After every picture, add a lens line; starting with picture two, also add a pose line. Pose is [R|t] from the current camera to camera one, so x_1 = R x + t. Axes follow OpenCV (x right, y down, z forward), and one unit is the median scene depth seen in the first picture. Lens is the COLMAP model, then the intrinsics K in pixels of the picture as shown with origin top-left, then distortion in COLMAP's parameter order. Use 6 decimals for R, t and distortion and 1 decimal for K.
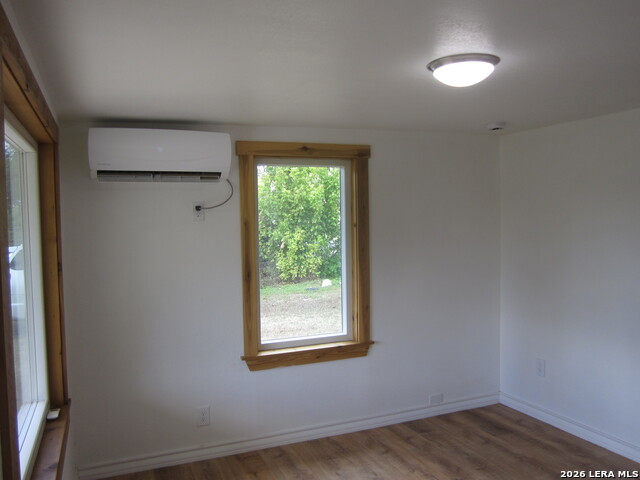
lens RADIAL K [[529.4, 0, 320.8], [0, 529.4, 236.9], [0, 0, 1]] dist [-0.057585, 0.017282]
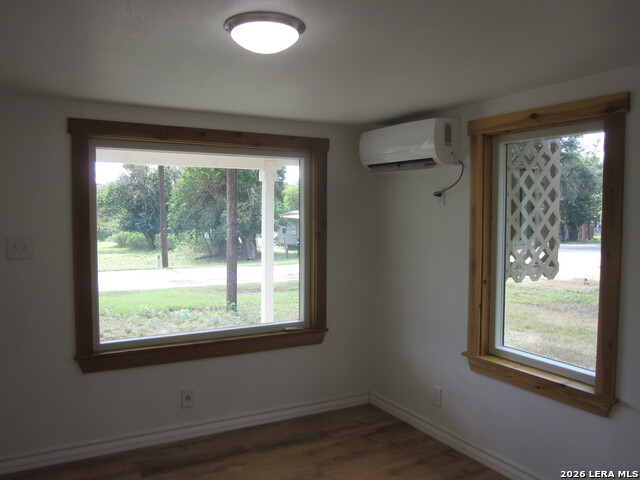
lens RADIAL K [[529.4, 0, 320.8], [0, 529.4, 236.9], [0, 0, 1]] dist [-0.057585, 0.017282]
pose [[0.129990, 0.077692, -0.988467, 0.734448], [-0.037782, 0.996589, 0.073362, -0.036462], [0.990795, 0.027810, 0.132482, 0.621588]]
